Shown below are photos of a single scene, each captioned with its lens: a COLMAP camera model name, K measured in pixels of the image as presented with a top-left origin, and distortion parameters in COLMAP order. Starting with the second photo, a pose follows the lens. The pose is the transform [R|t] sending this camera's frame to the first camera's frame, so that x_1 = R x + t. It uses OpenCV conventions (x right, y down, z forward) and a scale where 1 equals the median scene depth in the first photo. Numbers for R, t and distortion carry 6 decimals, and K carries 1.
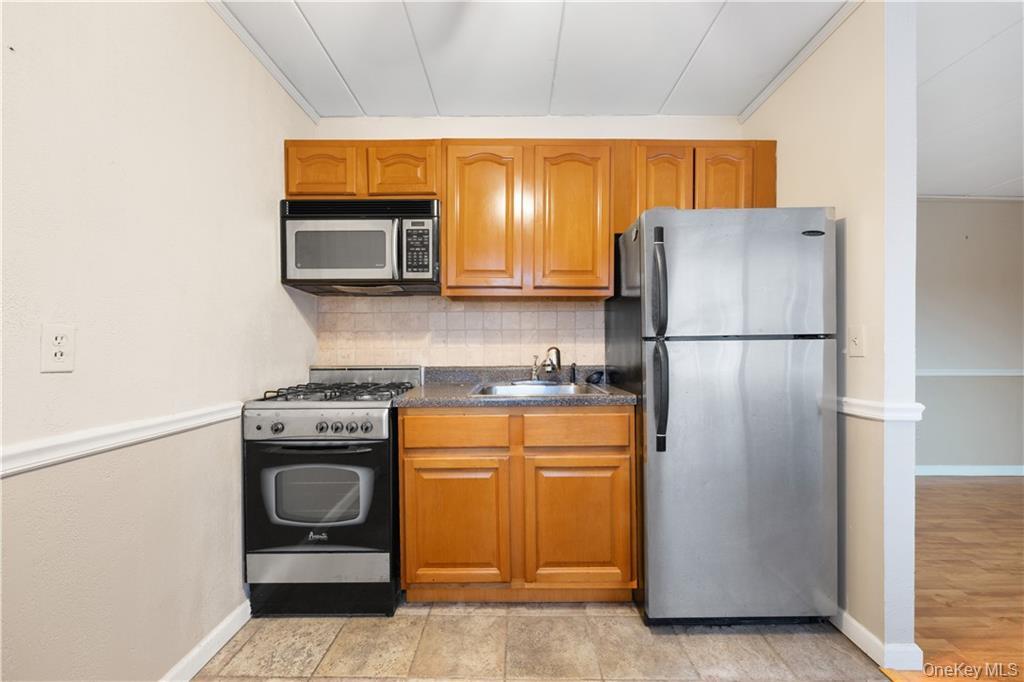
lens RADIAL K [[418.7, 0, 511.9], [0, 418.7, 345.0], [0, 0, 1]] dist [-0.000081, 0.000336]
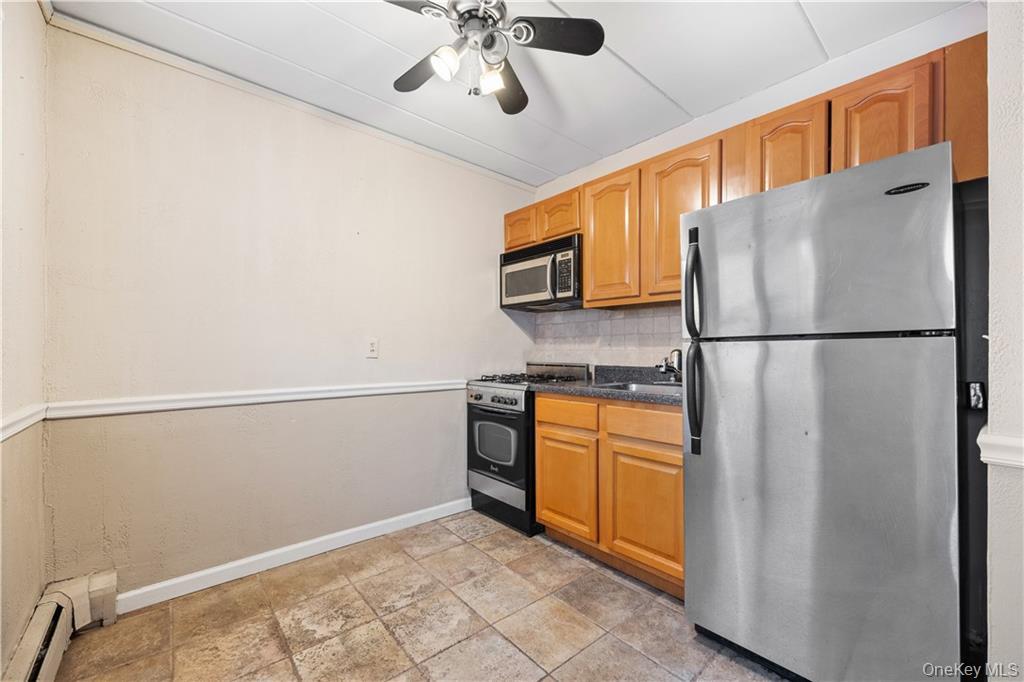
lens RADIAL K [[418.7, 0, 509.3], [0, 418.7, 346.5], [0, 0, 1]] dist [-0.000081, 0.000336]
pose [[0.644365, -0.002599, -0.764714, 0.757290], [-0.002888, 0.999979, -0.005833, 0.006357], [0.764713, 0.005967, 0.644343, 0.023165]]
